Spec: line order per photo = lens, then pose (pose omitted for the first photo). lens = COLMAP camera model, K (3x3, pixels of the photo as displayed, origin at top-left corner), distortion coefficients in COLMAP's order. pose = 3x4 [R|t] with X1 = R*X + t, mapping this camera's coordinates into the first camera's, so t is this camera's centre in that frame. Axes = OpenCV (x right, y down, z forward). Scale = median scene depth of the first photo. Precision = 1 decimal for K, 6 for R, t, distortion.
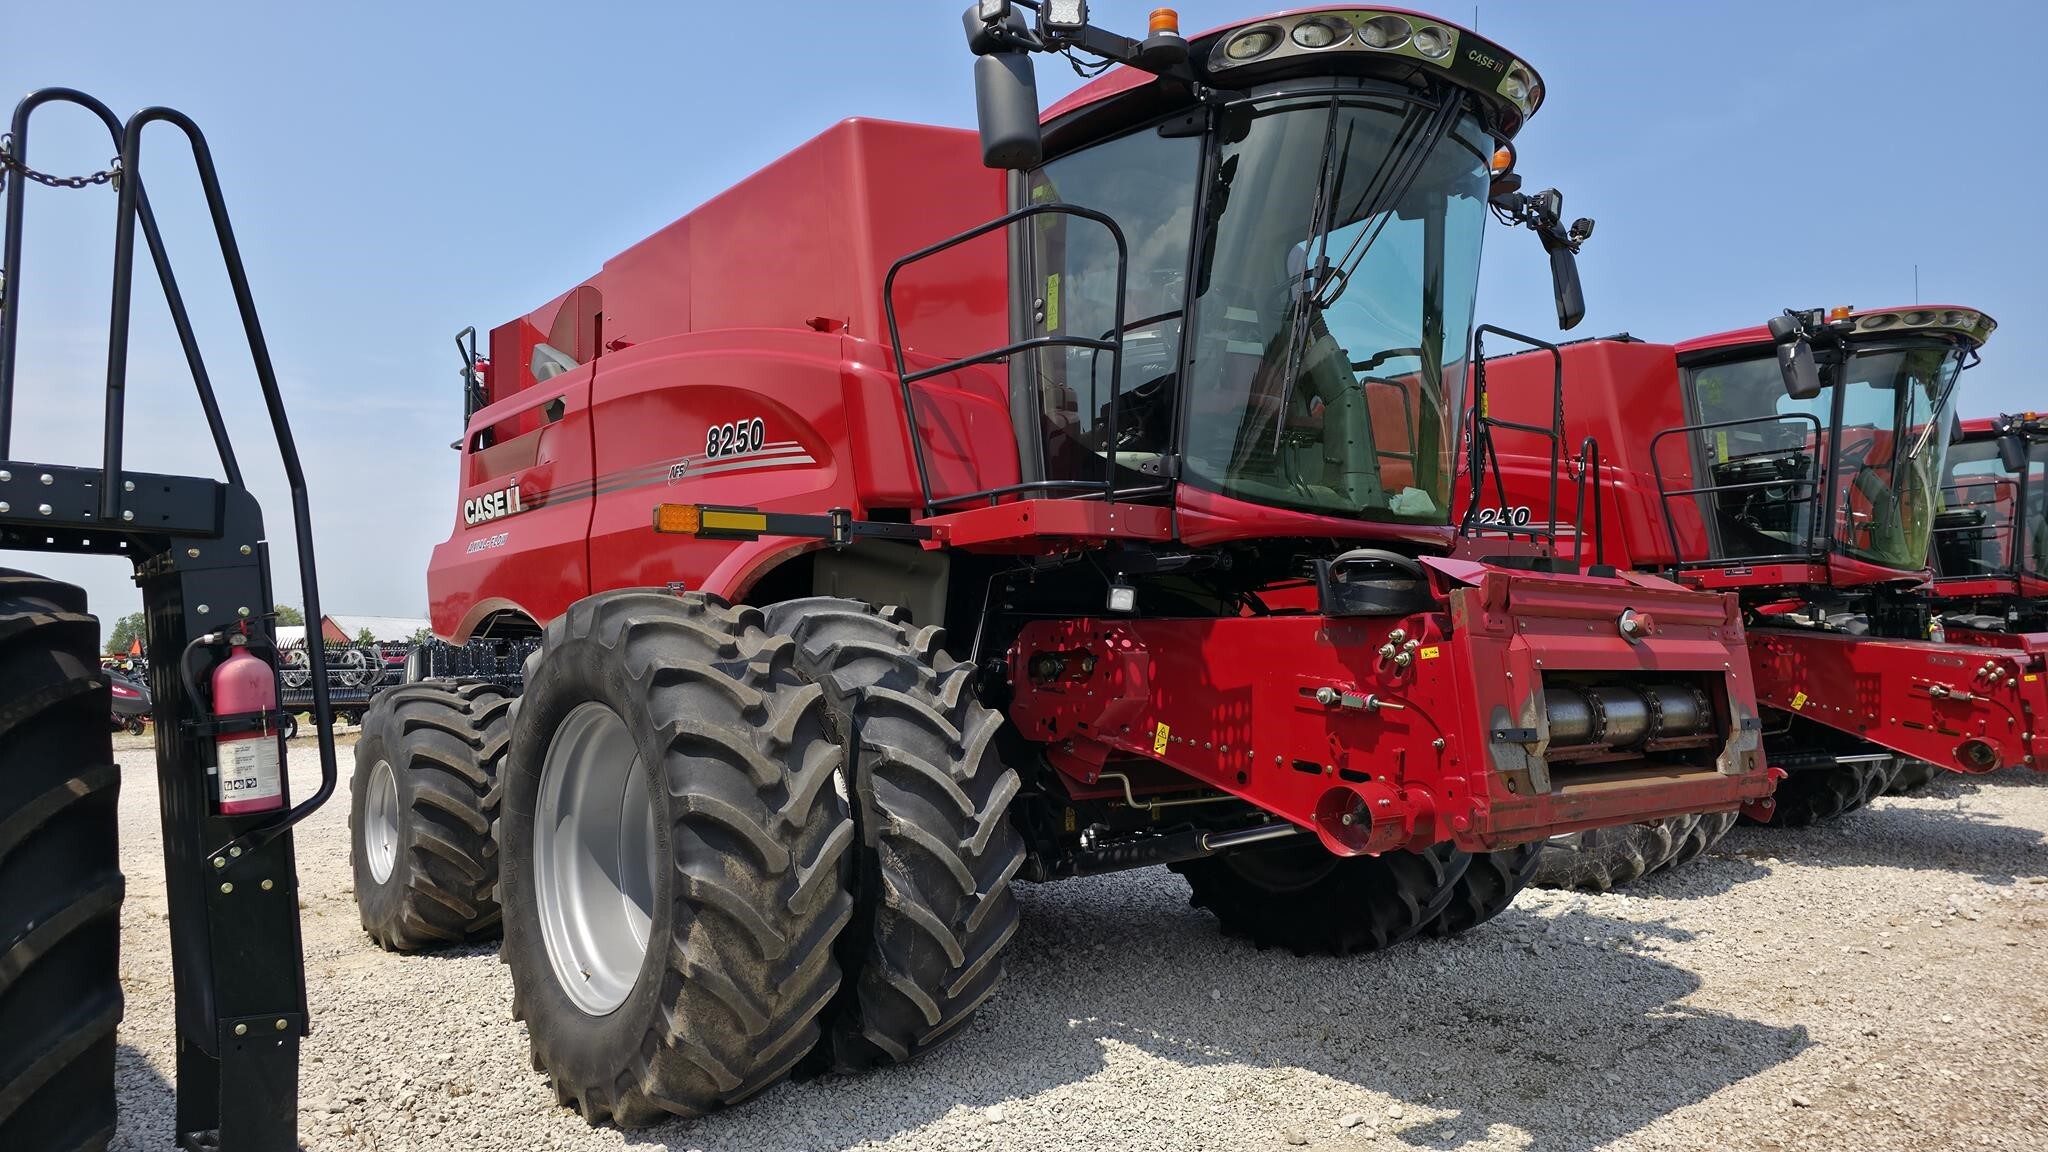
lens RADIAL K [[1347.0, 0, 994.3], [0, 1347.0, 568.4], [0, 0, 1]] dist [0.028345, -0.003226]
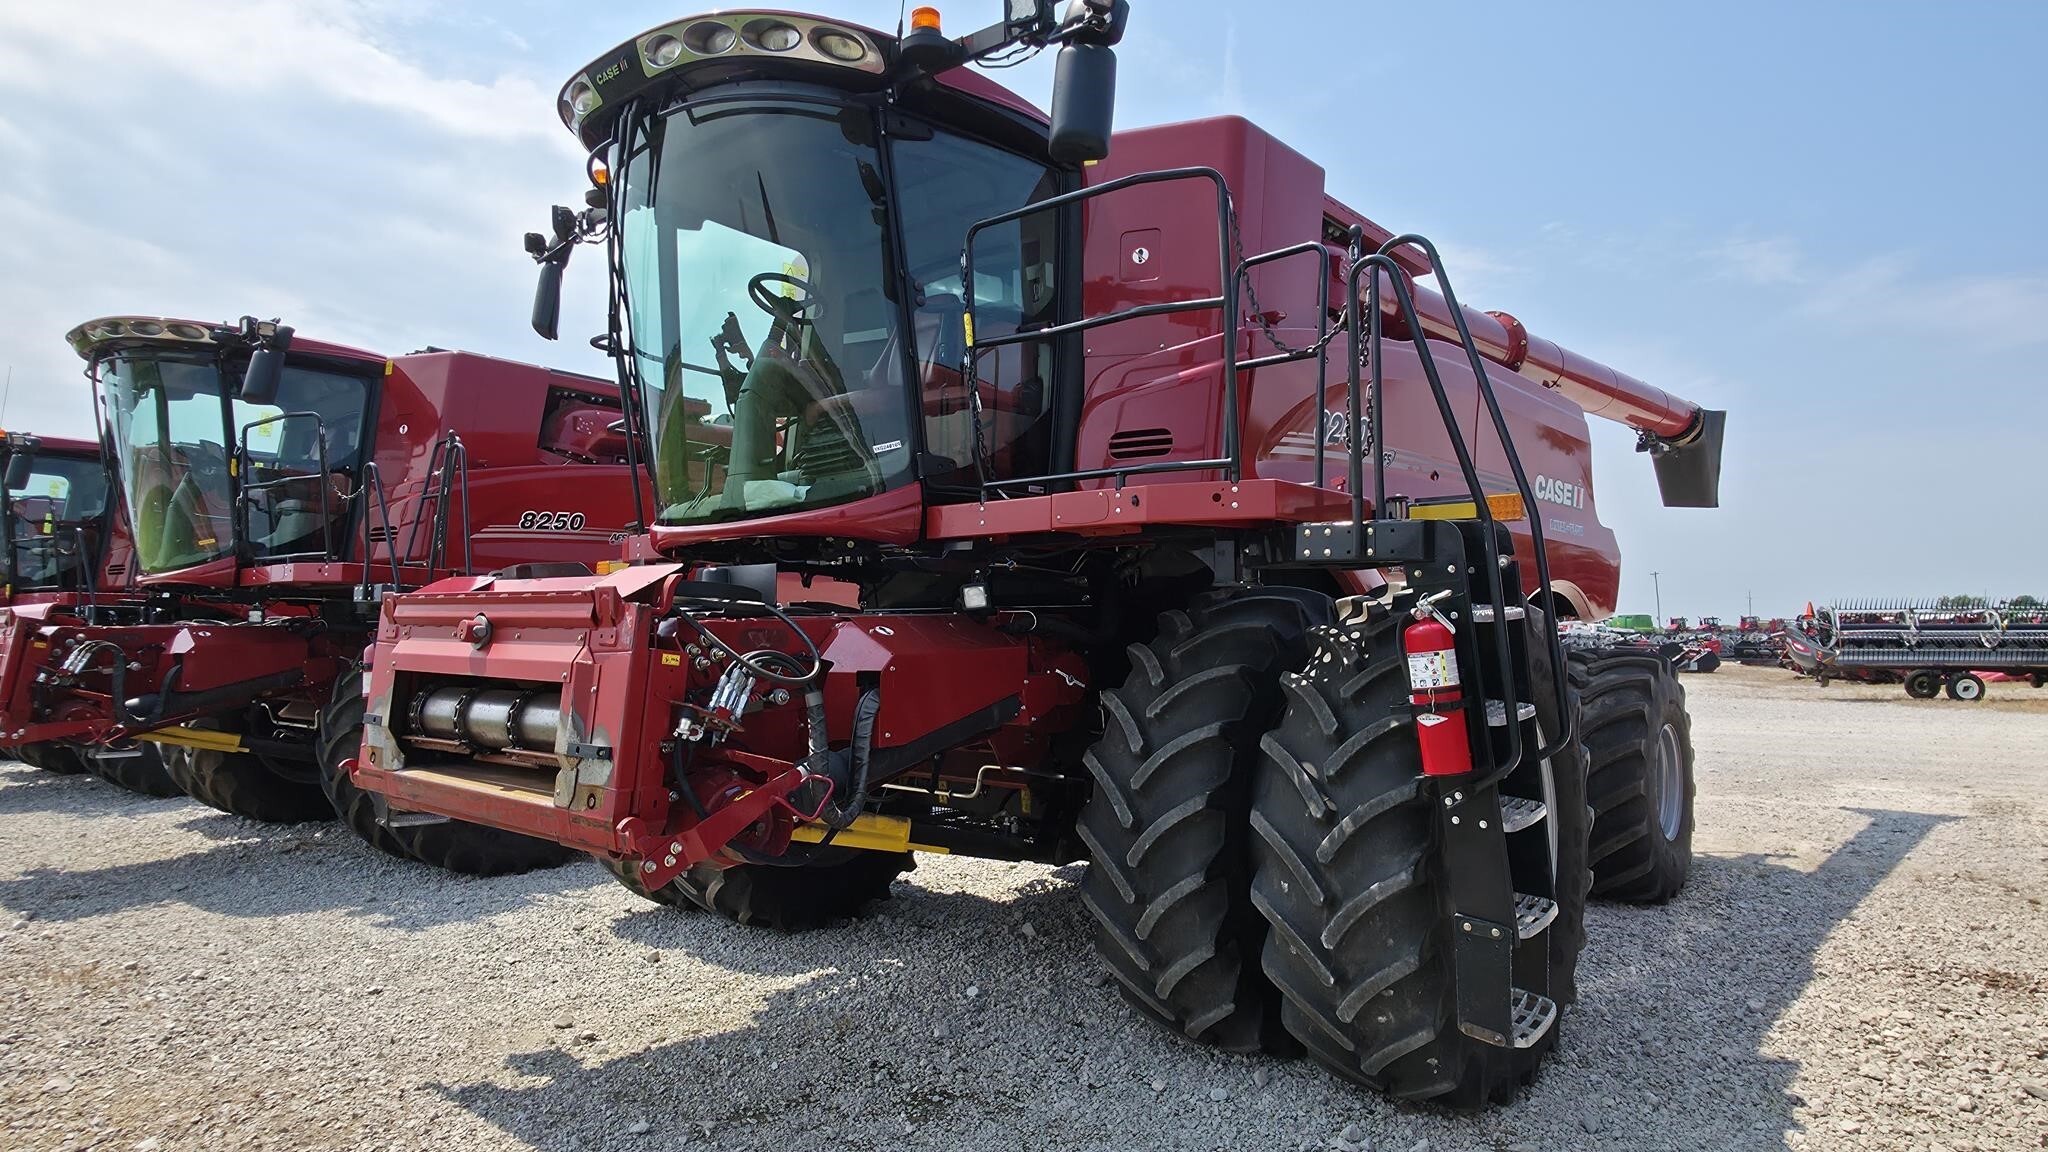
lens RADIAL K [[1165.5, 0, 1023.9], [0, 1165.5, 568.6], [0, 0, 1]] dist [0.018730, -0.000125]
pose [[0.181297, -0.042889, -0.982493, 1.296076], [0.071787, 0.996960, -0.030274, 0.047468], [0.980805, -0.065042, 0.183824, 1.143758]]
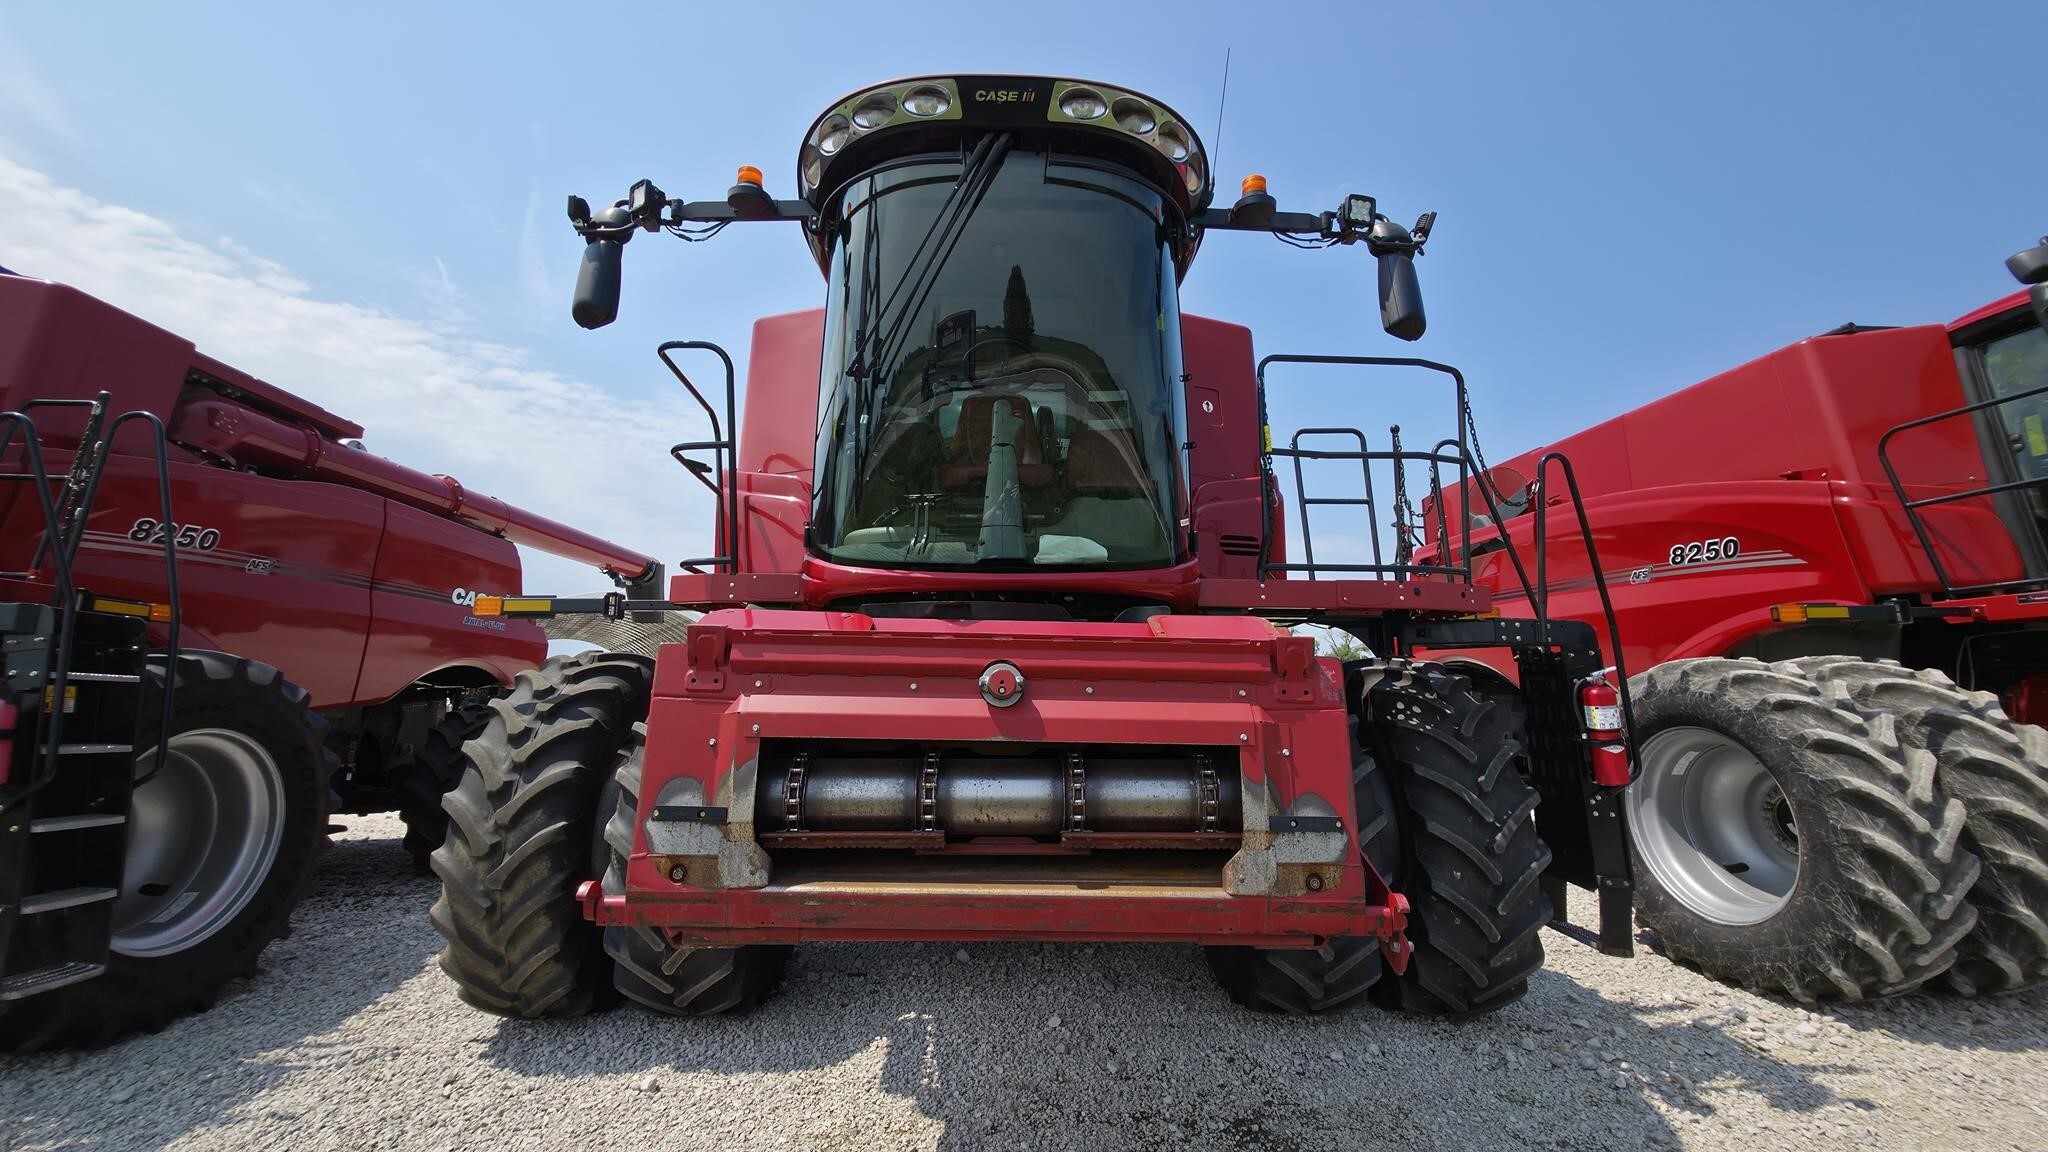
lens RADIAL K [[806.3, 0, 1018.9], [0, 806.3, 560.6], [0, 0, 1]] dist [0.011704, -0.000247]
pose [[0.791201, -0.080483, -0.606237, 0.712244], [0.029821, 0.995201, -0.093202, 0.013513], [0.610829, 0.055663, 0.789804, 0.577155]]
